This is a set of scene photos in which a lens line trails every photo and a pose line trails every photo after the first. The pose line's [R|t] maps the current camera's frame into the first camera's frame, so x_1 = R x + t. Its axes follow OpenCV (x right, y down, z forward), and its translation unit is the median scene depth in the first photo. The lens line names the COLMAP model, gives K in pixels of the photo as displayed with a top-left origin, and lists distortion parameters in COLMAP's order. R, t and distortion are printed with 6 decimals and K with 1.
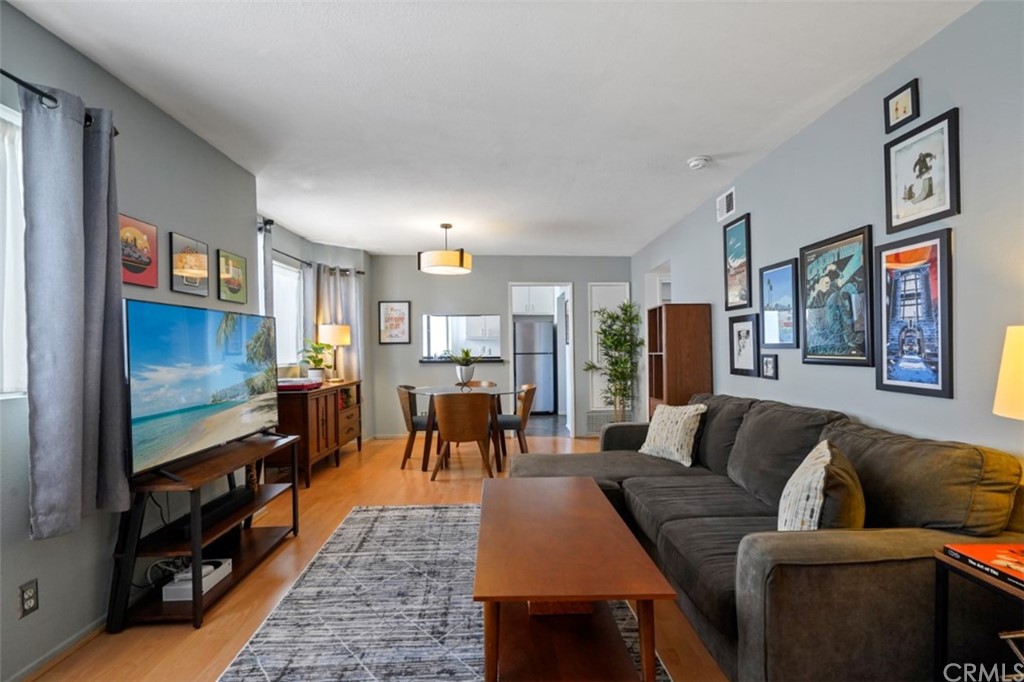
lens RADIAL K [[485.5, 0, 511.4], [0, 485.5, 344.9], [0, 0, 1]] dist [0.001119, -0.000511]
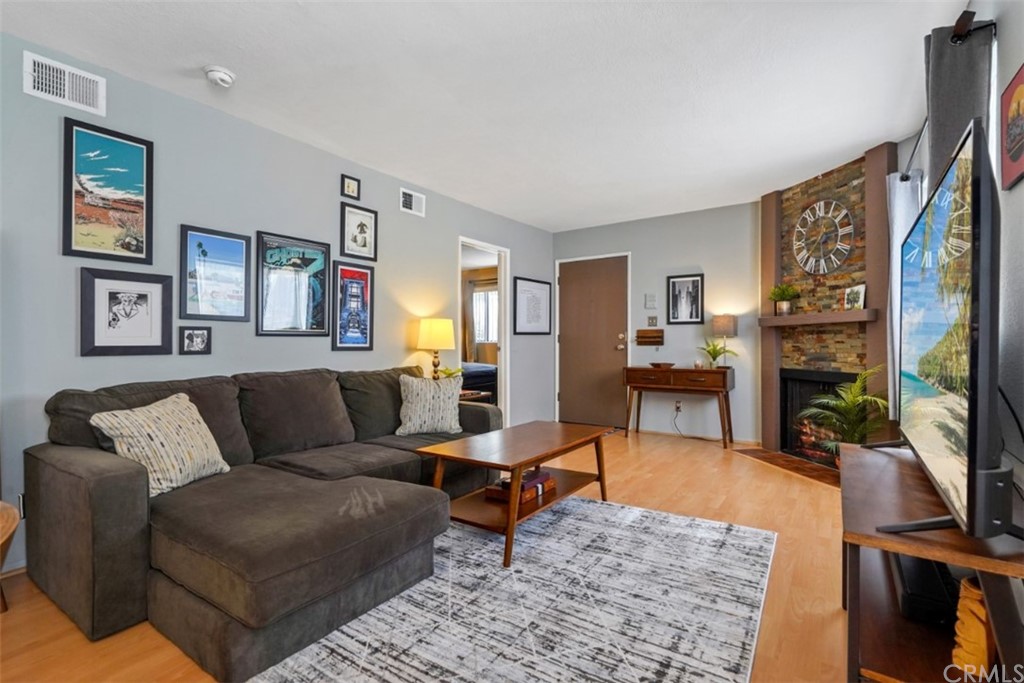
lens RADIAL K [[485.5, 0, 508.7], [0, 485.5, 342.2], [0, 0, 1]] dist [0.001119, -0.000511]
pose [[-0.815043, 0.017021, 0.579150, -0.613689], [0.010365, 0.999837, -0.014799, 0.092633], [-0.579307, -0.006059, -0.815087, 1.926224]]
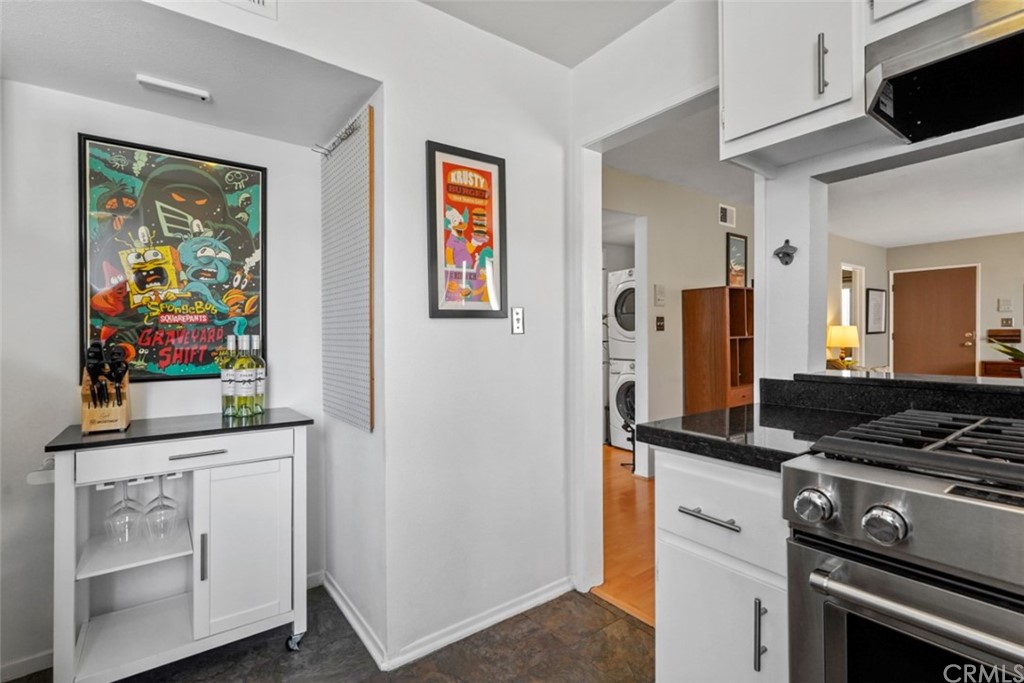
lens RADIAL K [[485.5, 0, 513.2], [0, 485.5, 336.0], [0, 0, 1]] dist [0.001119, -0.000511]
pose [[-0.596617, 0.016748, 0.802351, -0.353829], [0.011759, 0.999857, -0.012126, 0.040638], [-0.802440, 0.002200, -0.596729, 3.561748]]
